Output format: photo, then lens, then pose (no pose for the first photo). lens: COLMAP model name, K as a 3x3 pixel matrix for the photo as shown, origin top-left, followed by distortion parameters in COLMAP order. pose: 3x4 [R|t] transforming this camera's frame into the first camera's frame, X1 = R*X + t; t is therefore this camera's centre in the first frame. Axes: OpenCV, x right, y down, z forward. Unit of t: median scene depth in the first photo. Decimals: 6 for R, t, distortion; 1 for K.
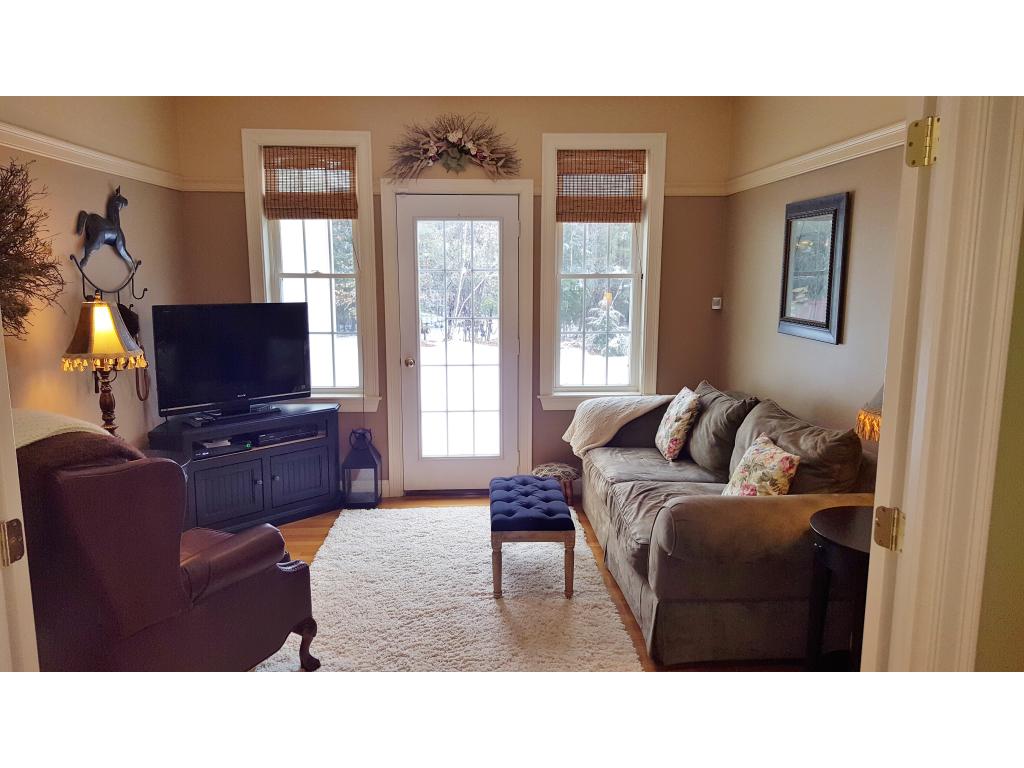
lens RADIAL K [[765.5, 0, 509.8], [0, 765.5, 400.3], [0, 0, 1]] dist [0.102303, -0.145446]
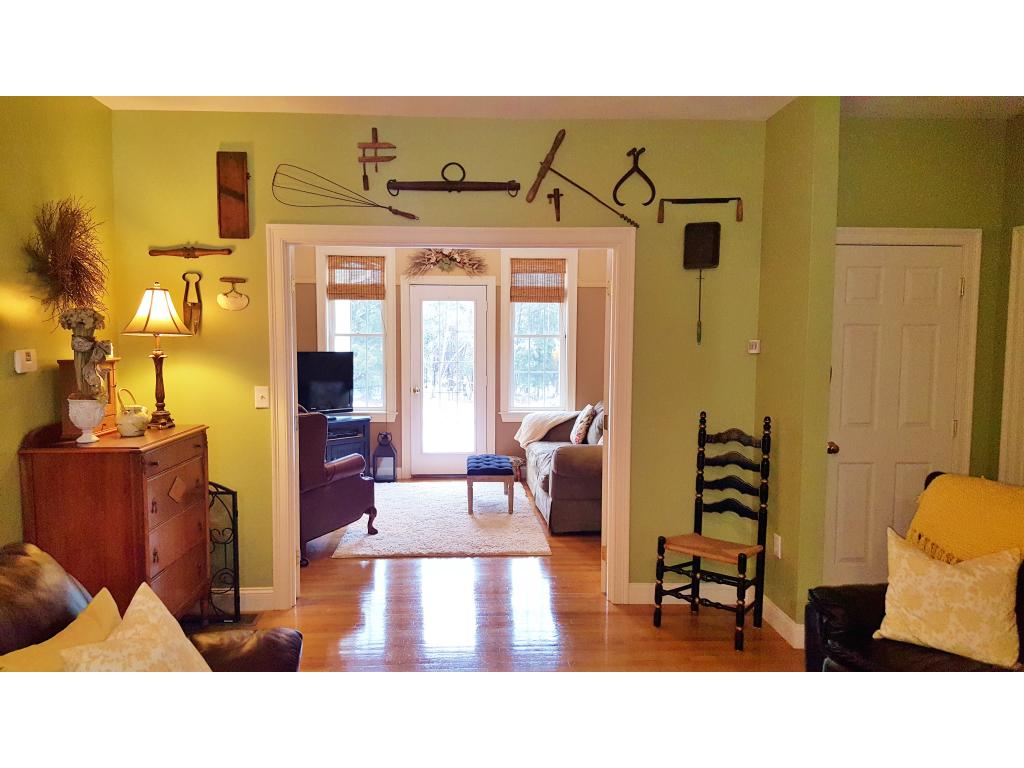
lens RADIAL K [[765.5, 0, 509.8], [0, 765.5, 400.3], [0, 0, 1]] dist [0.102303, -0.145446]
pose [[0.999739, 0.003366, 0.022578, 0.024817], [-0.001509, 0.996651, -0.081756, 0.101755], [-0.022778, 0.081701, 0.996397, -0.573291]]
